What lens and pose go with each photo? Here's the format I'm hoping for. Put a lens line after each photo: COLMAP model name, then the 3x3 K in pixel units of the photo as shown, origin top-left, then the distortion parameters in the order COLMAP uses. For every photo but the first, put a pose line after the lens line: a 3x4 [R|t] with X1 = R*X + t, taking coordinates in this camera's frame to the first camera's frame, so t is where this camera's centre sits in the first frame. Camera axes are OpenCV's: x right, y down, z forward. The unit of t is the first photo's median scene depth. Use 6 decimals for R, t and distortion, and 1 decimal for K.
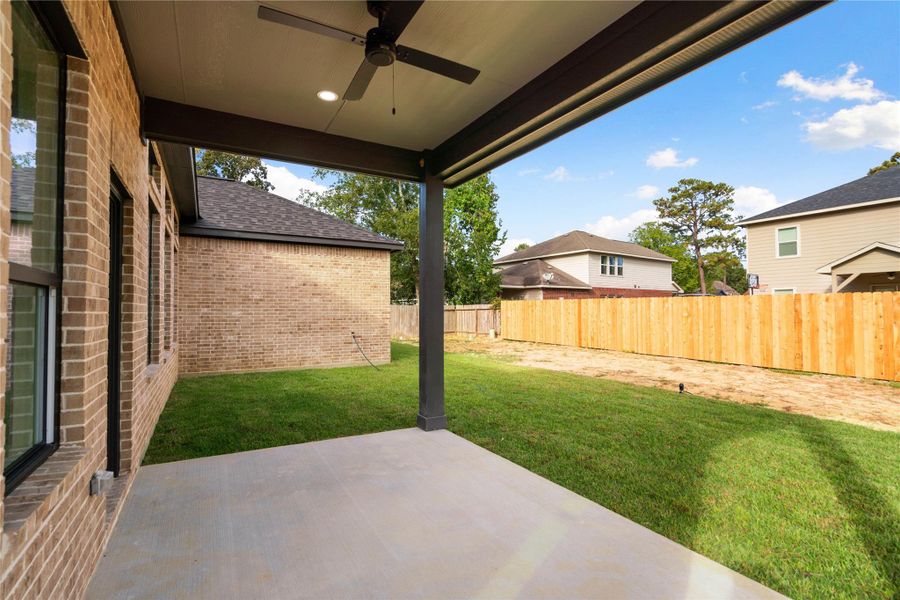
lens RADIAL K [[422.2, 0, 450.0], [0, 422.2, 300.0], [0, 0, 1]] dist [-0.000821, -0.000217]
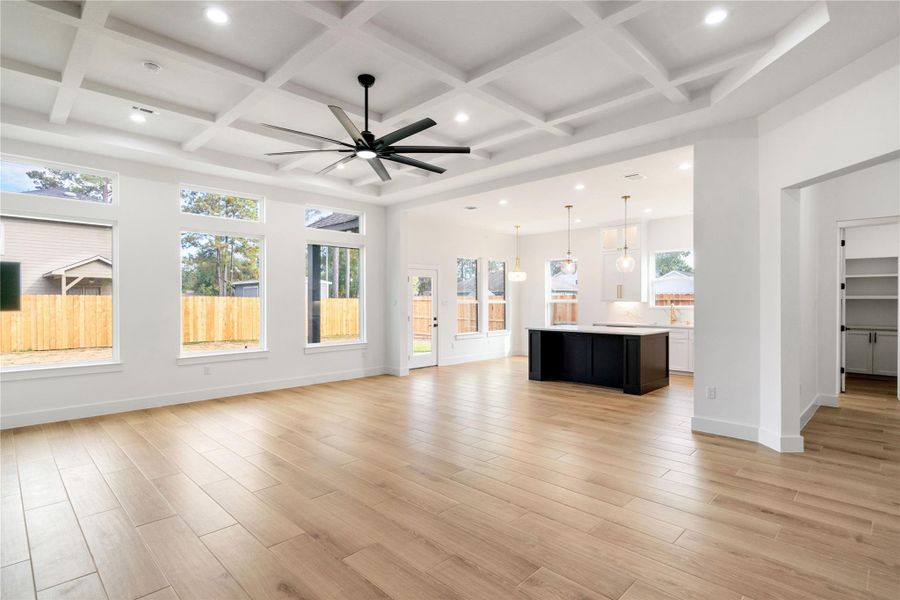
lens RADIAL K [[453.2, 0, 450.0], [0, 453.2, 300.0], [0, 0, 1]] dist [0.001537, 0.000929]
pose [[-0.255859, 0.006190, 0.966694, -0.662582], [-0.020662, 0.999716, -0.011870, 0.000315], [-0.966493, -0.023011, -0.255659, 0.269562]]
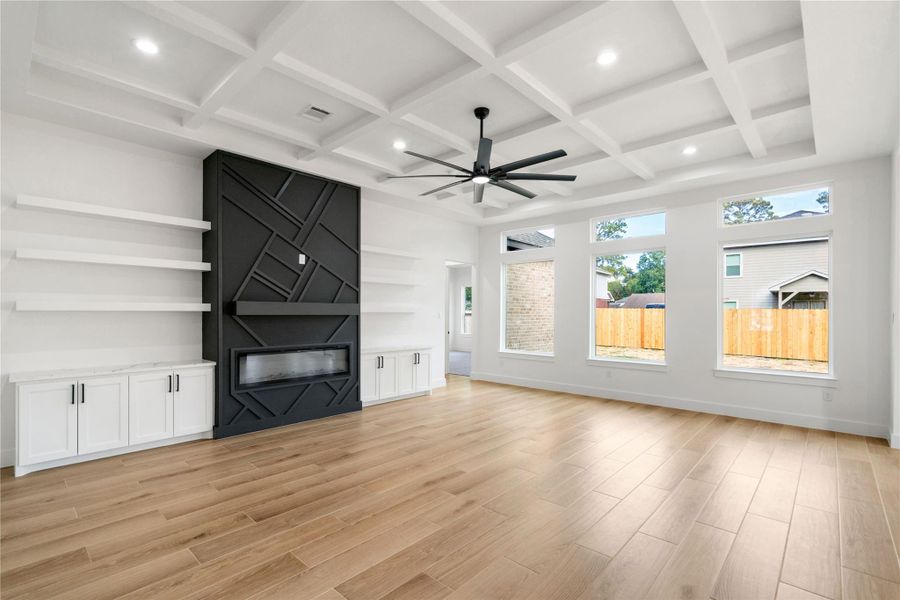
lens RADIAL K [[415.1, 0, 449.9], [0, 415.1, 310.8], [0, 0, 1]] dist [0.001137, 0.000327]
pose [[0.955966, 0.011248, 0.293261, -0.514581], [-0.017116, 0.999701, 0.017450, -0.006127], [-0.292977, -0.021701, 0.955873, 0.036111]]
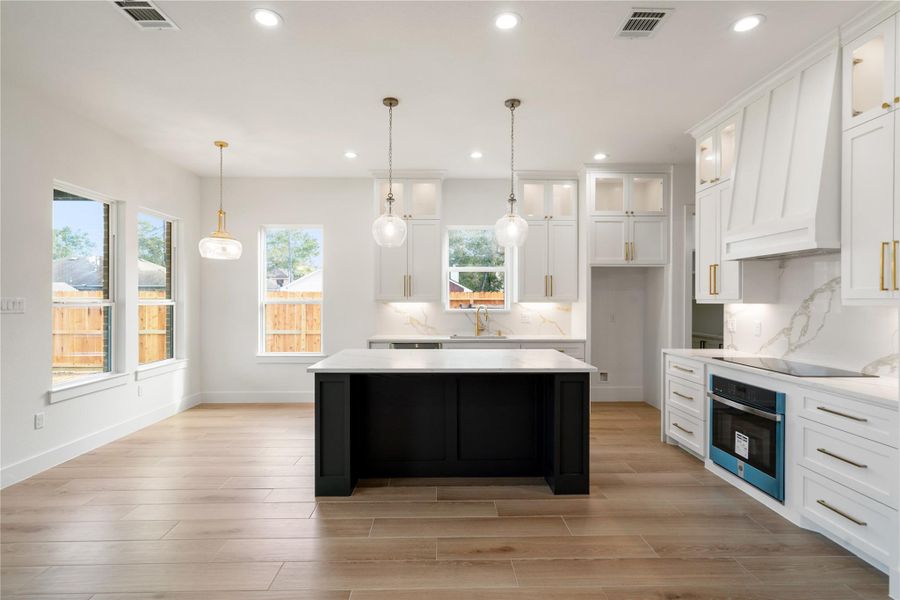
lens RADIAL K [[453.2, 0, 450.0], [0, 453.2, 300.0], [0, 0, 1]] dist [0.001537, 0.000929]
pose [[-0.874334, 0.002397, 0.485319, -0.380948], [-0.010357, 0.999668, -0.023596, -0.002595], [-0.485214, -0.025657, -0.874019, 0.211019]]
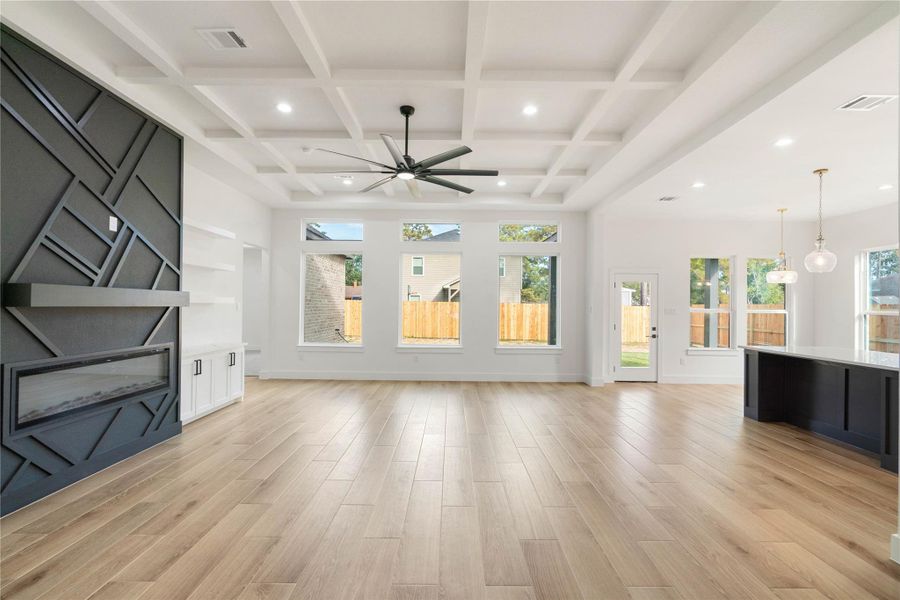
lens RADIAL K [[411.2, 0, 450.0], [0, 411.2, 300.0], [0, 0, 1]] dist [-0.001470, 0.000361]
pose [[0.508454, 0.023319, 0.860774, -0.618038], [-0.035152, 0.999362, -0.006309, -0.003629], [-0.860372, -0.027050, 0.508949, 0.111109]]
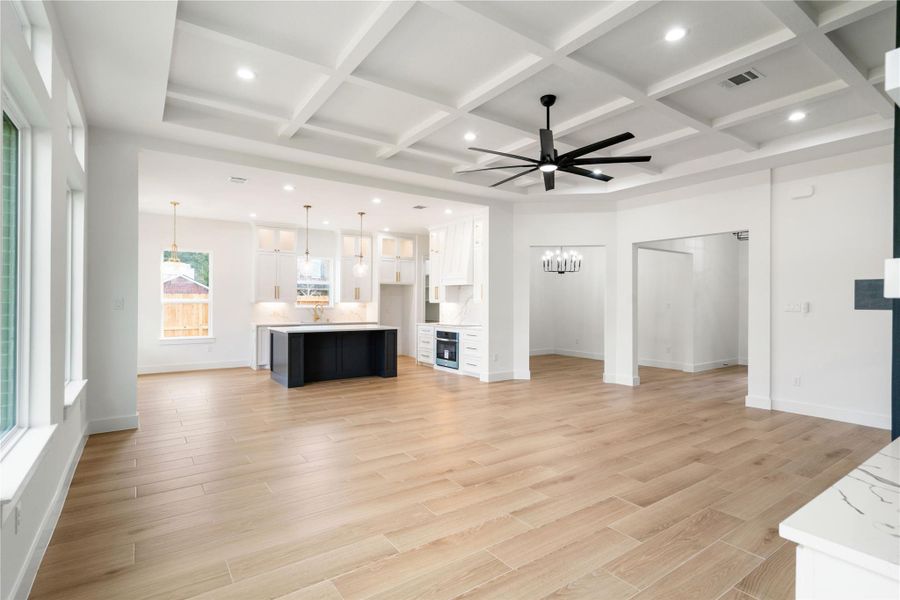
lens RADIAL K [[441.4, 0, 450.0], [0, 441.4, 300.0], [0, 0, 1]] dist [0.001870, 0.000228]
pose [[-0.996364, -0.001764, -0.085178, -0.356530], [0.000690, 0.999585, -0.028782, 0.004613], [0.085193, -0.028736, -0.995950, 0.488510]]
